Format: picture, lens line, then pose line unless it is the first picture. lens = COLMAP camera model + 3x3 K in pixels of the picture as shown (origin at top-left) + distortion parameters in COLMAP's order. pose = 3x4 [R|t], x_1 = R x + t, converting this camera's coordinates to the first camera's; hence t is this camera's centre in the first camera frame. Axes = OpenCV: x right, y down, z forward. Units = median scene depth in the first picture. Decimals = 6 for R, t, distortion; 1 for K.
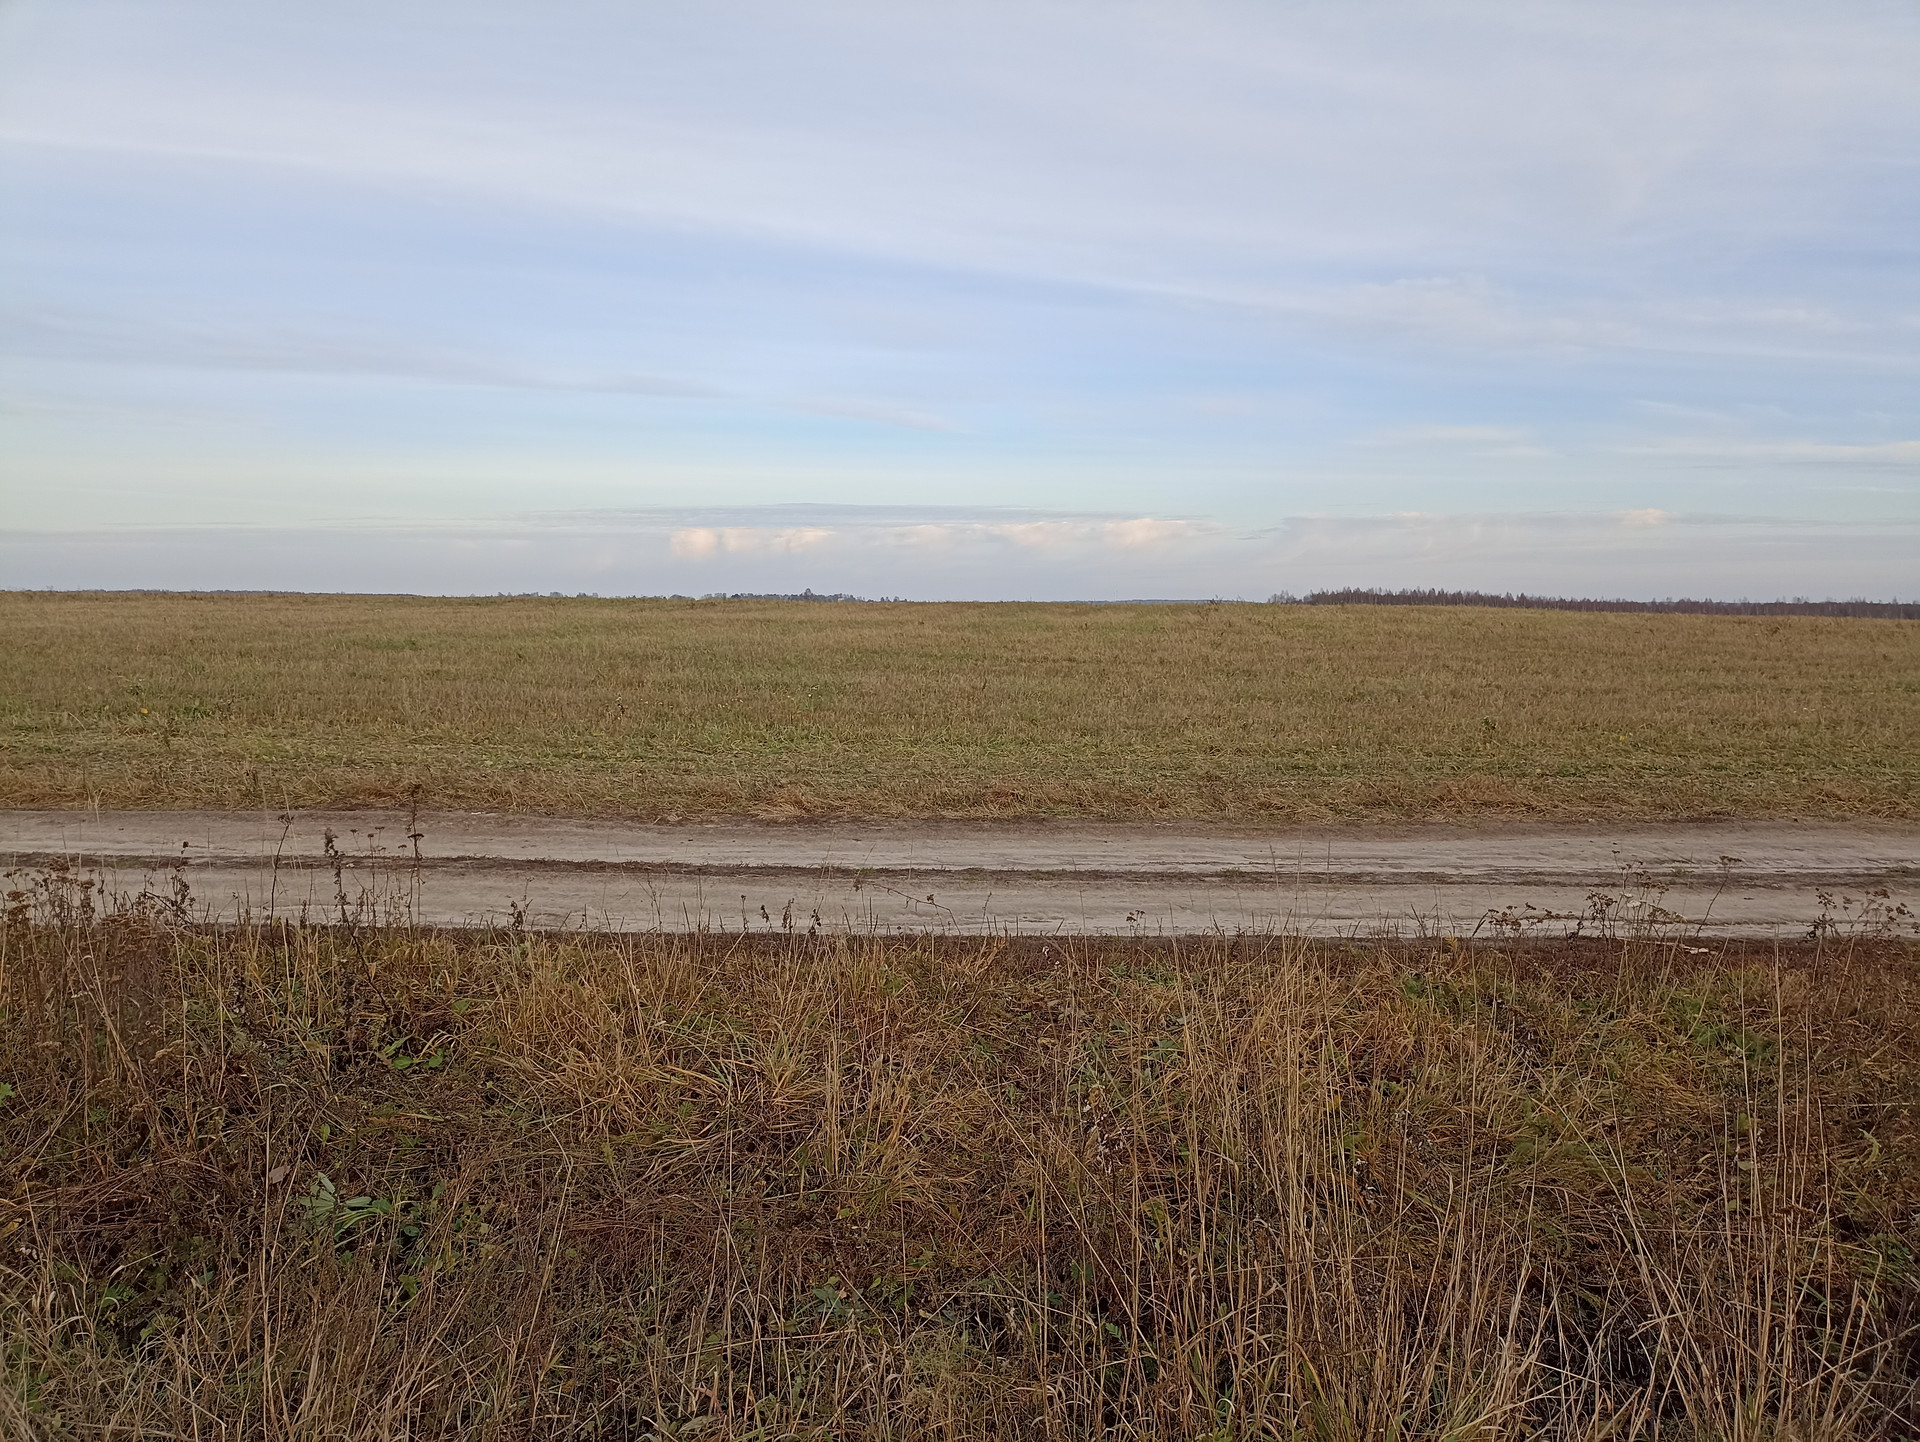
lens RADIAL K [[1703.5, 0, 960.0], [0, 1703.5, 721.0], [0, 0, 1]] dist [0.062692, -0.005075]
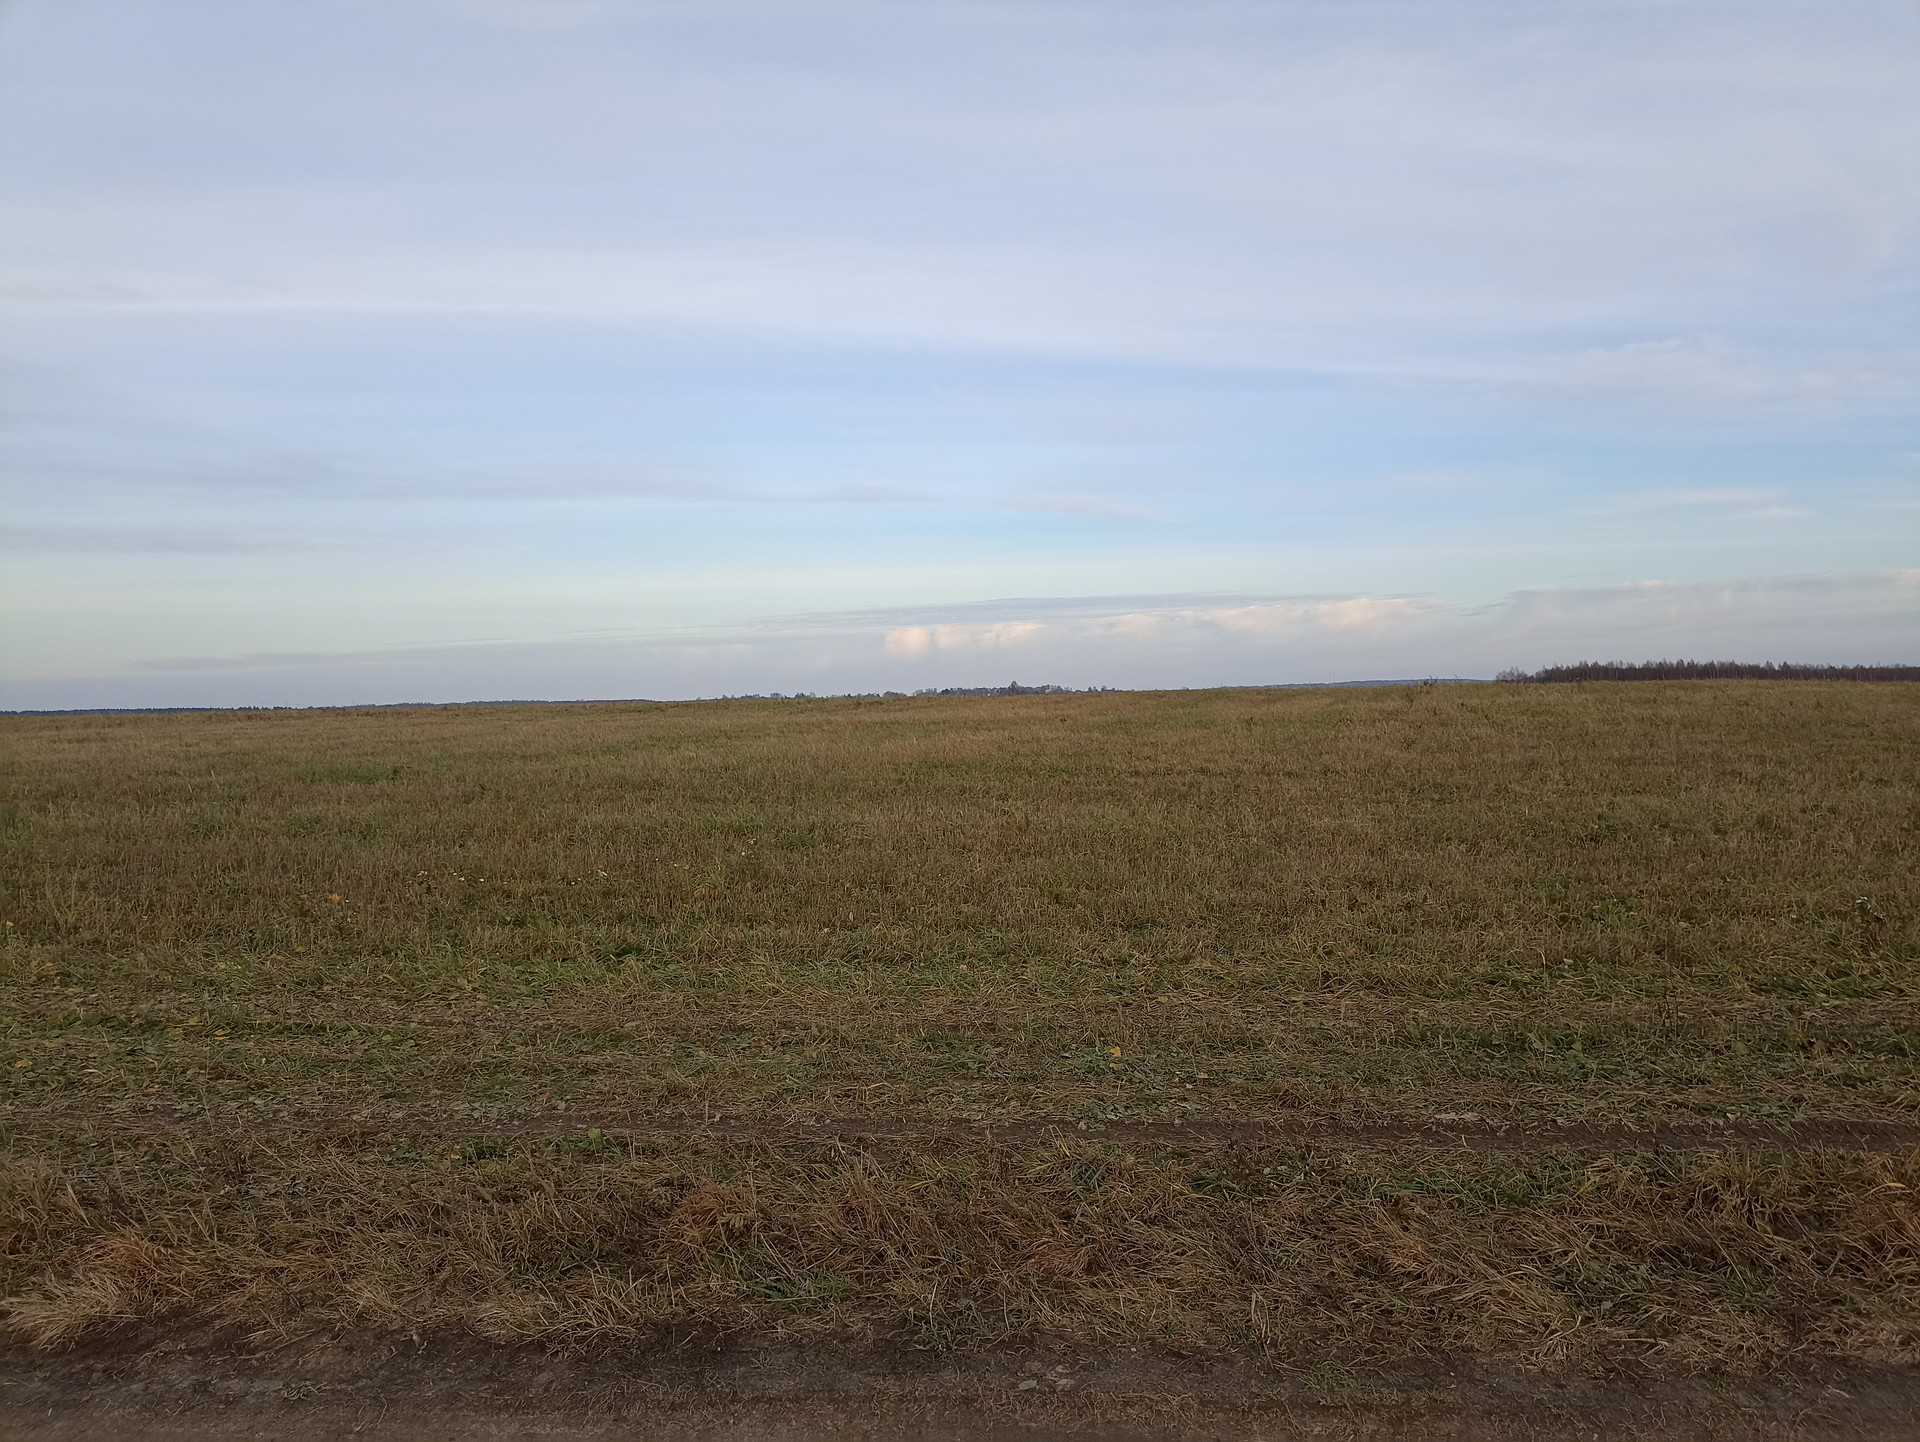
lens RADIAL K [[1370.2, 0, 960.0], [0, 1370.2, 721.0], [0, 0, 1]] dist [-0.000536, -0.007100]
pose [[0.978378, -0.026217, -0.205158, 0.044313], [0.017049, 0.998781, -0.046327, -0.016486], [0.206122, 0.041828, 0.977632, 0.193731]]
